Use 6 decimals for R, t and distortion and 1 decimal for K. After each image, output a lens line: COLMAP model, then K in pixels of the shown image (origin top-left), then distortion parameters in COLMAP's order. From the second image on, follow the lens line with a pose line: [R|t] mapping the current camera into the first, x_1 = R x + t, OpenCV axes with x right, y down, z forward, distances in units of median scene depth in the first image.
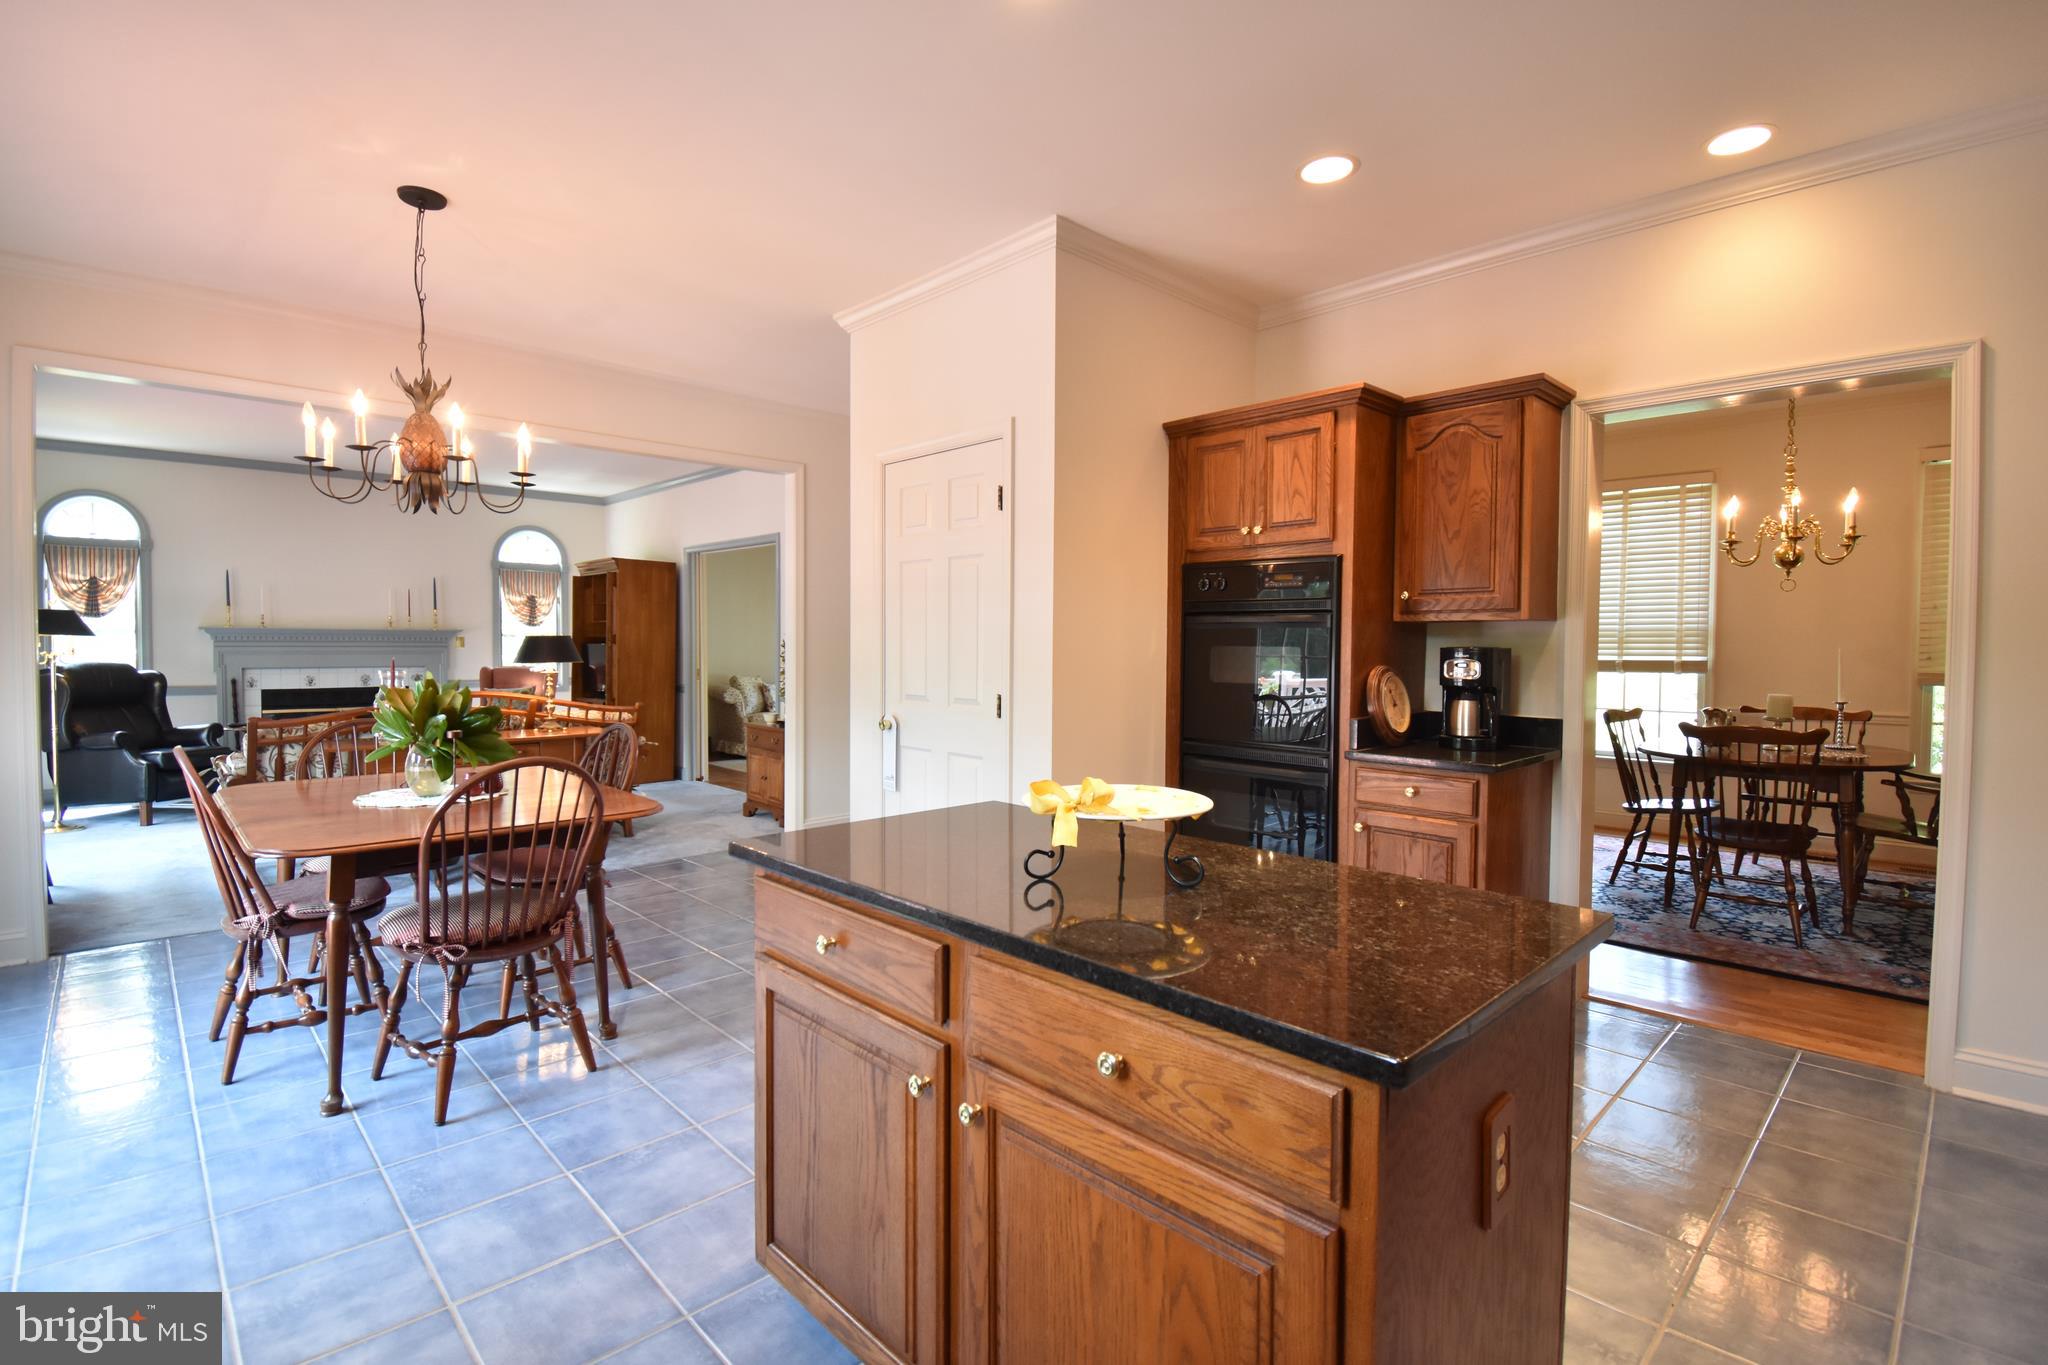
lens RADIAL K [[933.0, 0, 1012.7], [0, 933.0, 674.9], [0, 0, 1]] dist [0.013450, -0.025694]
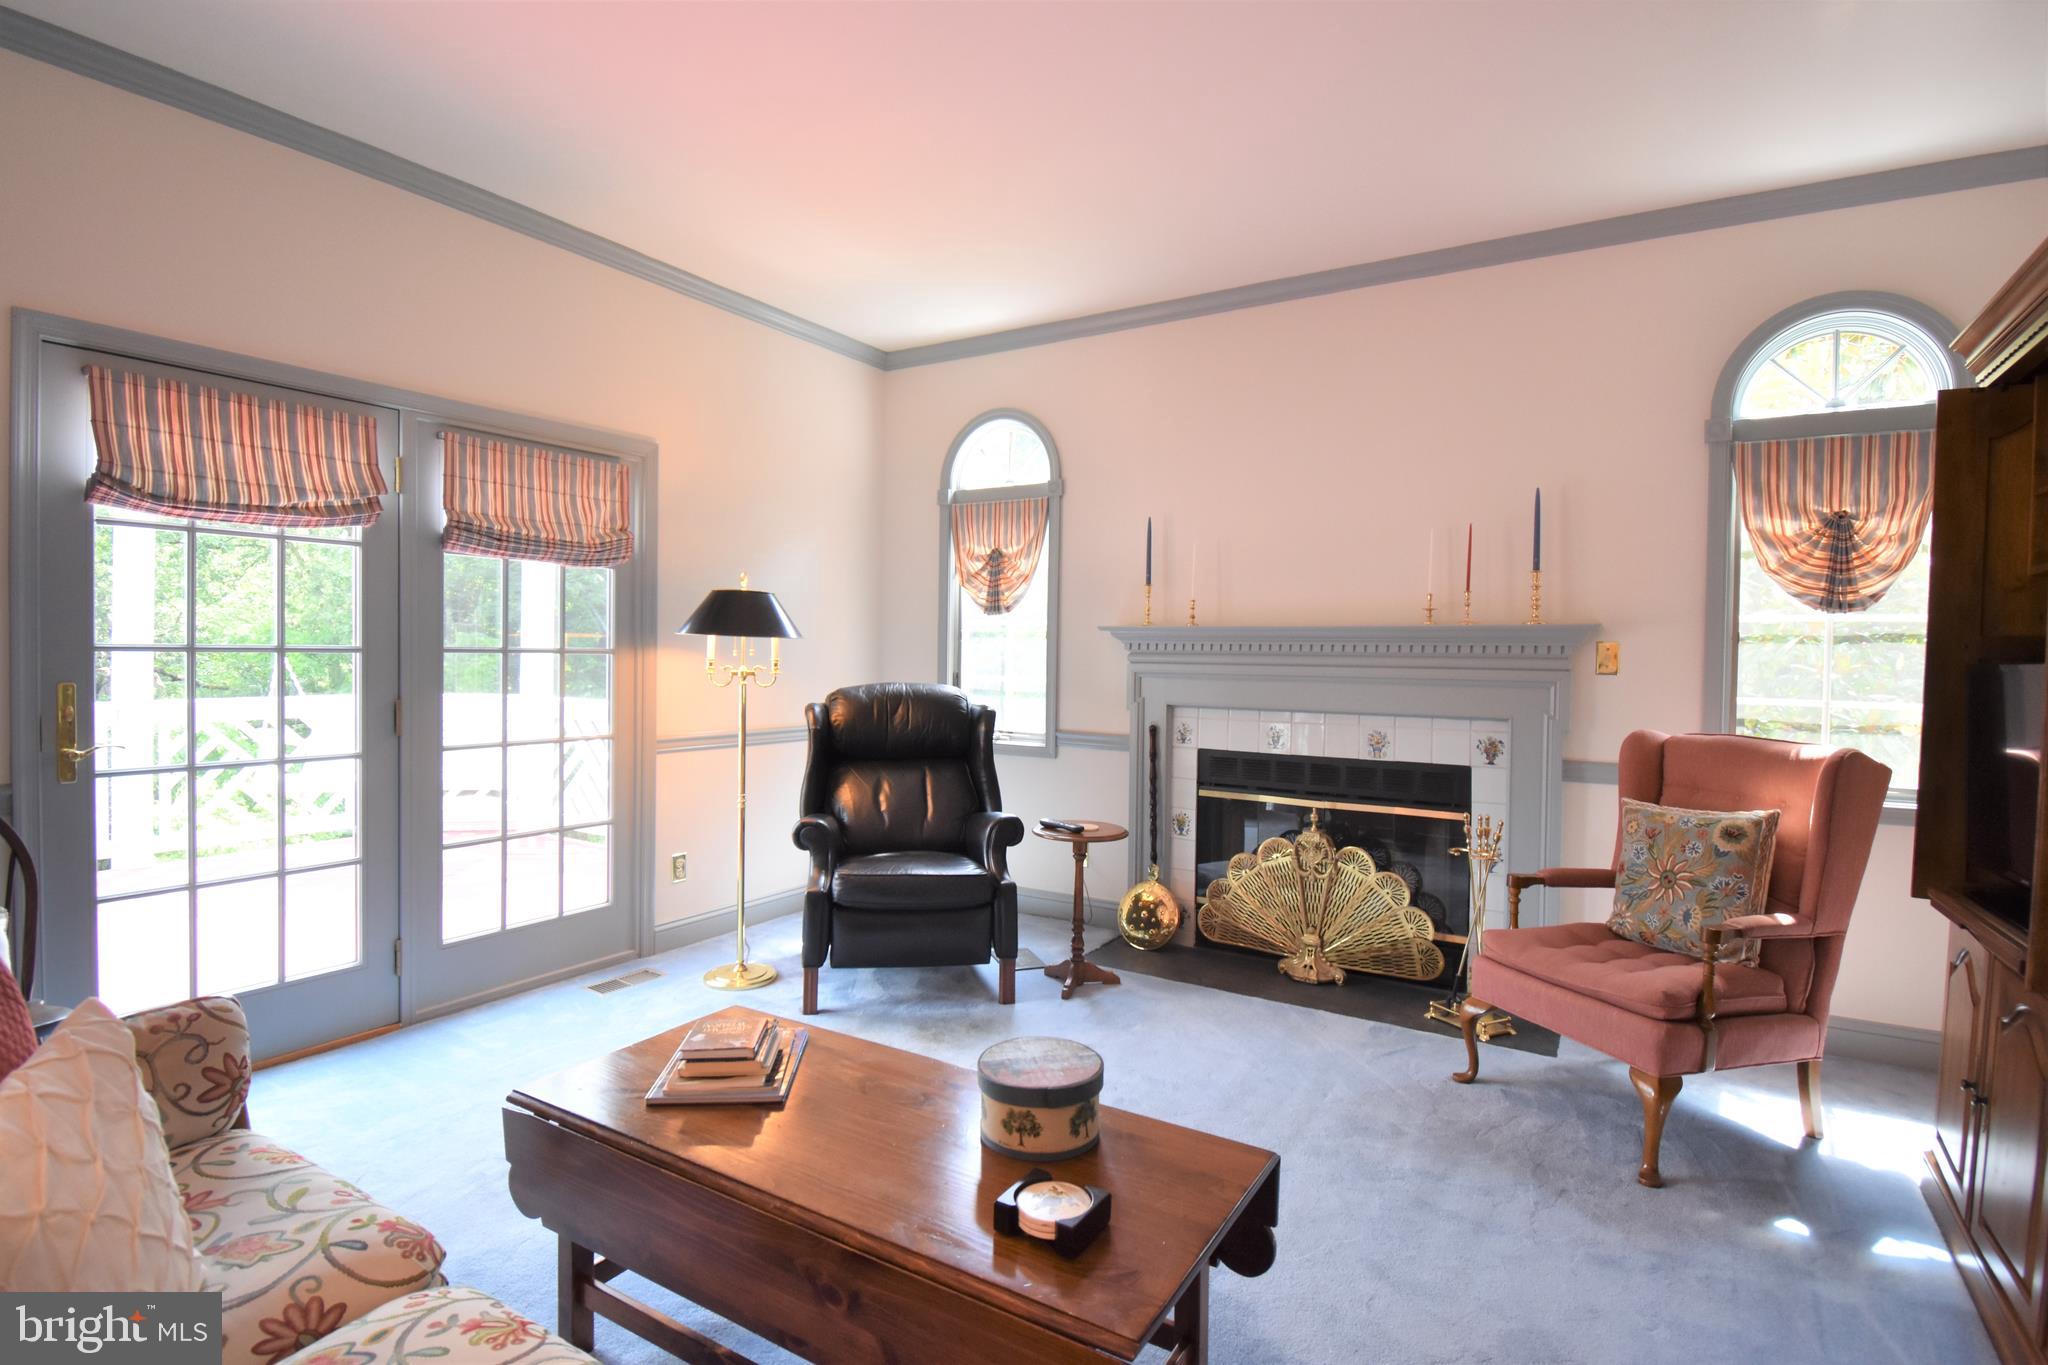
lens RADIAL K [[1027.9, 0, 1030.4], [0, 1027.9, 665.1], [0, 0, 1]] dist [-0.002352, -0.000690]
pose [[0.235448, 0.008151, -0.971853, -0.301073], [-0.042668, 0.999087, -0.001958, -0.026139], [0.970950, 0.041928, 0.235581, 0.817904]]
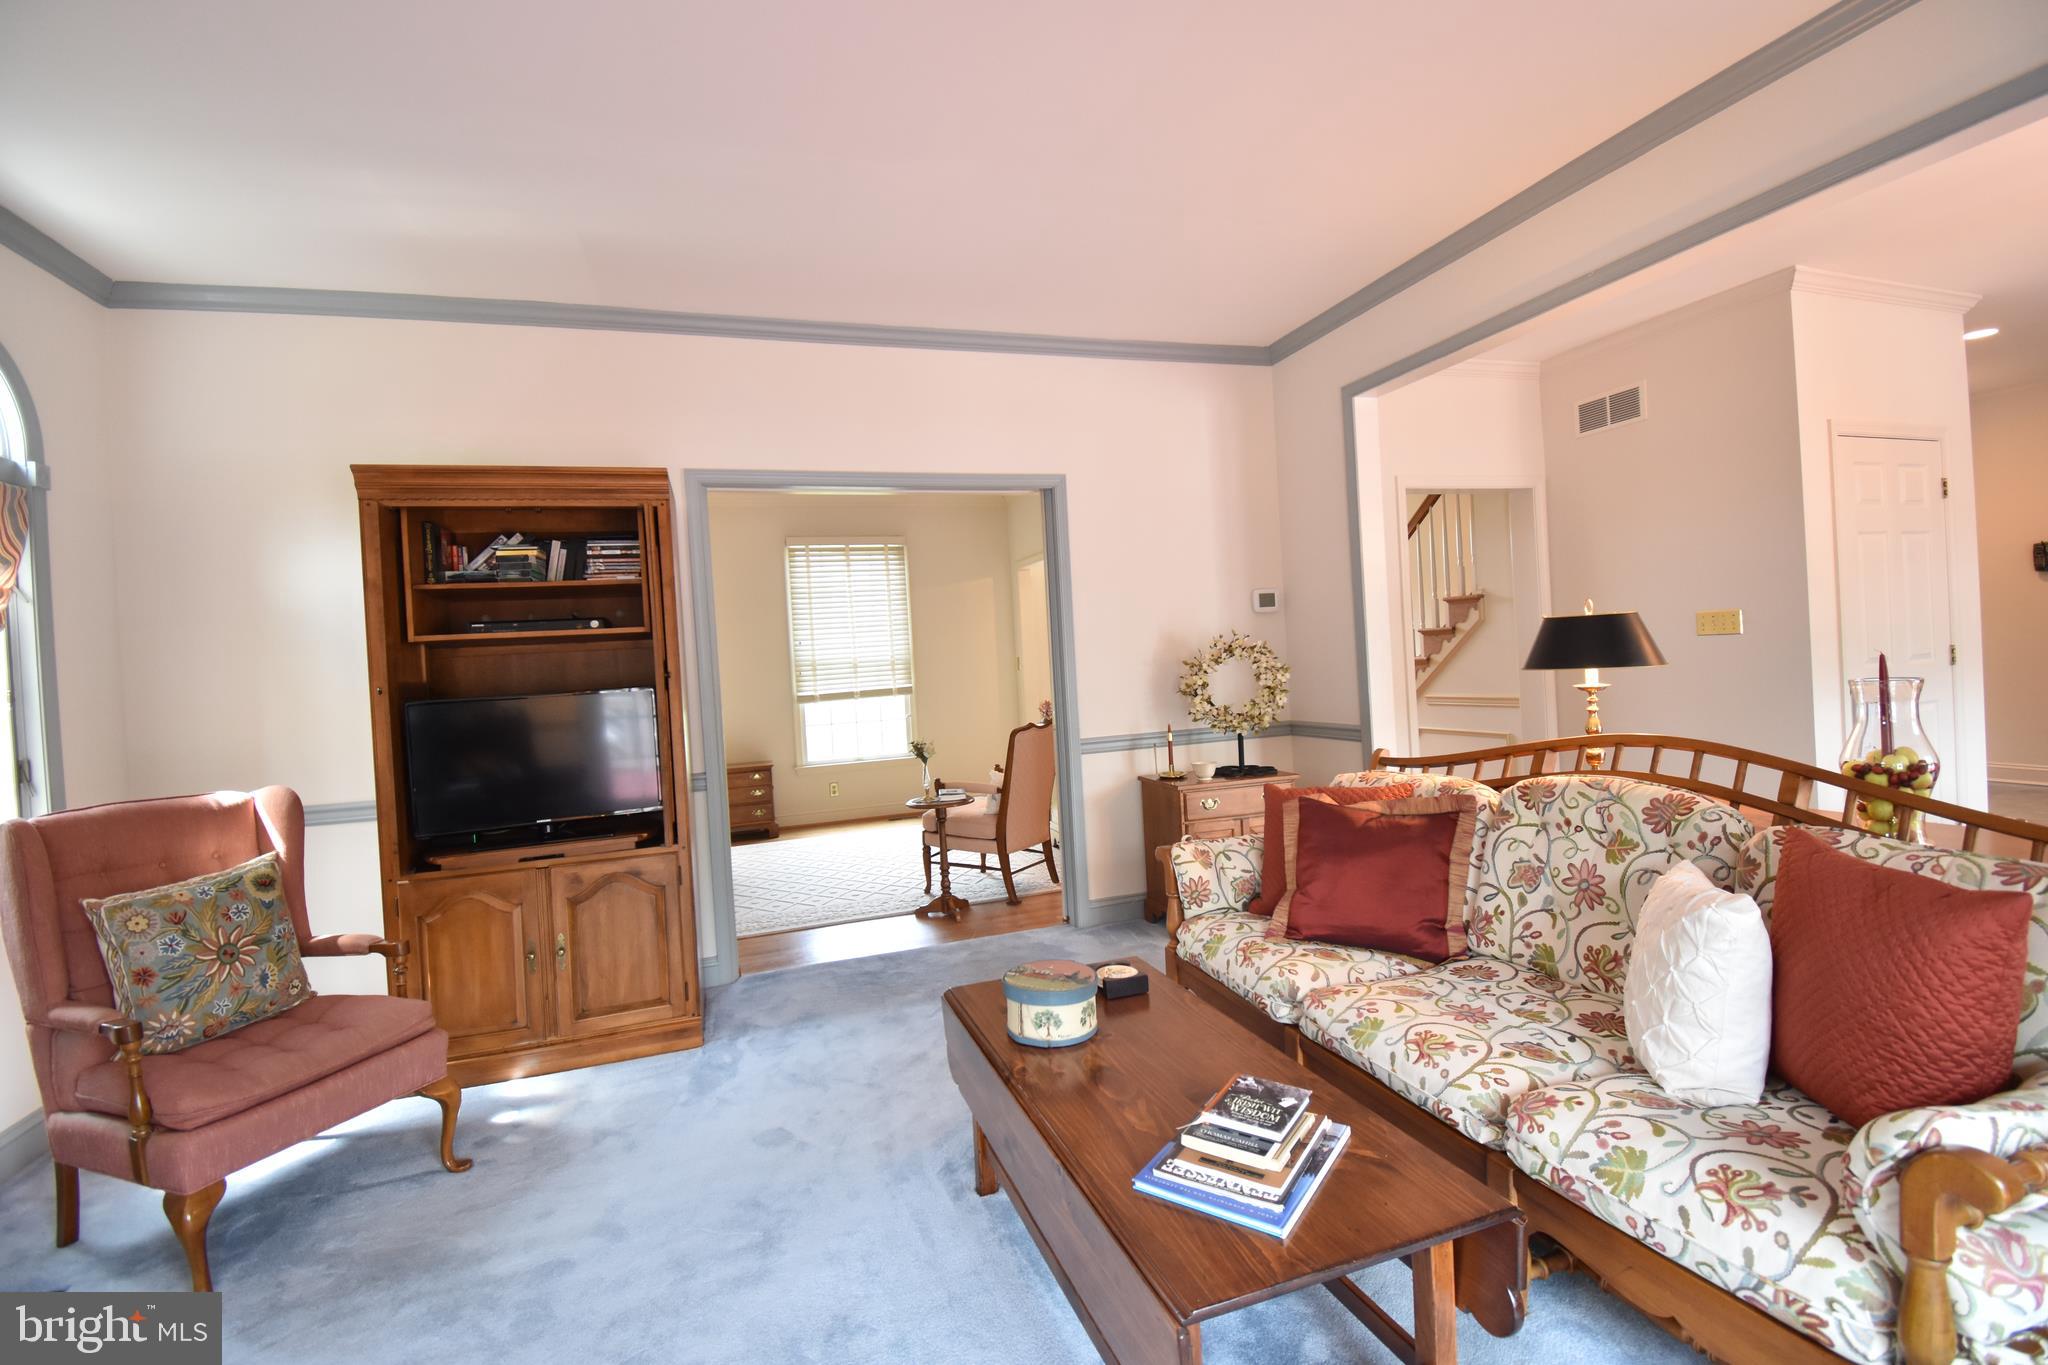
lens RADIAL K [[896.7, 0, 1041.8], [0, 896.7, 672.3], [0, 0, 1]] dist [0.011566, -0.022064]
pose [[0.423735, -0.044528, 0.904691, -0.768972], [0.092988, 0.995652, 0.005452, -0.027943], [-0.901000, 0.081815, 0.426034, 0.758502]]
